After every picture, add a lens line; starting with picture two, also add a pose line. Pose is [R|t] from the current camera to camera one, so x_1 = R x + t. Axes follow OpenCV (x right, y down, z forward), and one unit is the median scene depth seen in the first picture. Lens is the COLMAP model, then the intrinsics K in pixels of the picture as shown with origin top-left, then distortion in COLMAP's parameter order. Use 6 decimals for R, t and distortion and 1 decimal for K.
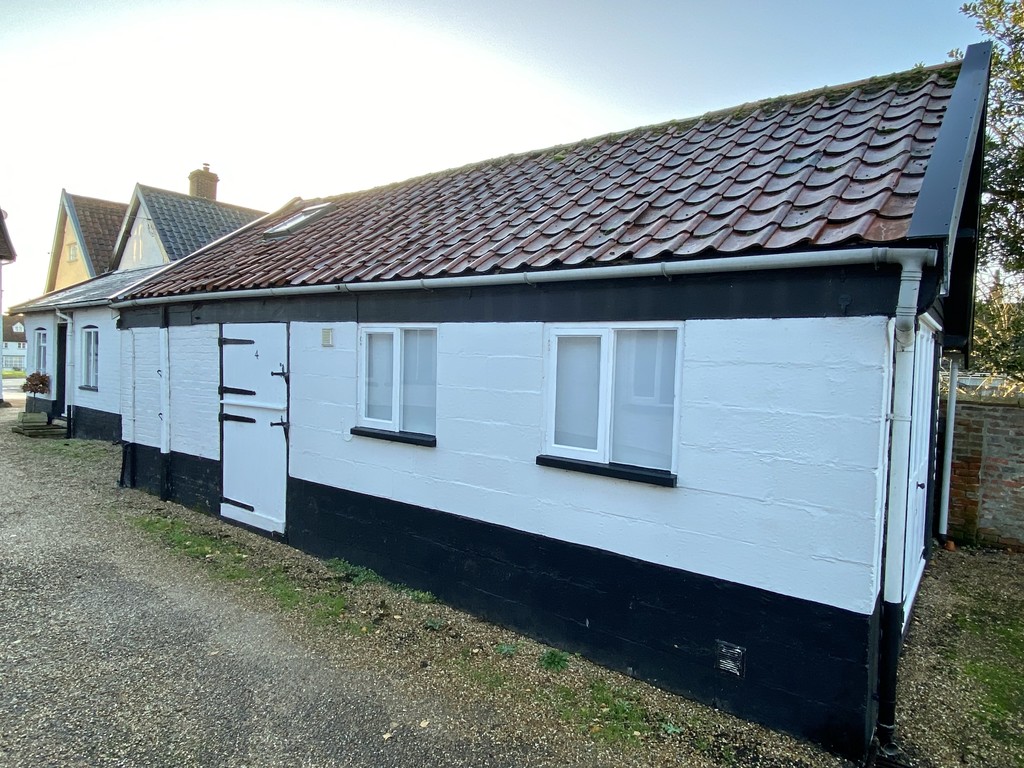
lens RADIAL K [[605.7, 0, 512.0], [0, 605.7, 384.0], [0, 0, 1]] dist [0.072168, -0.087253]
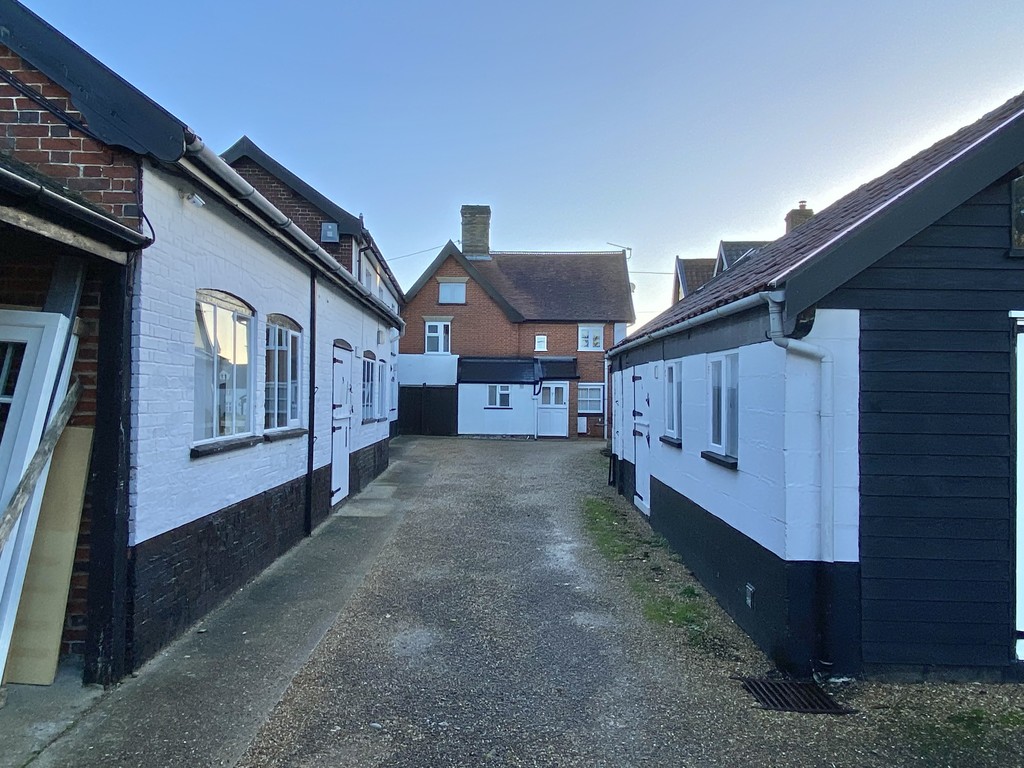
lens RADIAL K [[719.1, 0, 512.0], [0, 719.1, 384.0], [0, 0, 1]] dist [-0.003035, -0.000595]
pose [[0.587365, -0.037746, -0.808441, 0.366972], [-0.016172, 0.998165, -0.058353, 0.023125], [0.809160, 0.047349, 0.585677, -0.099951]]
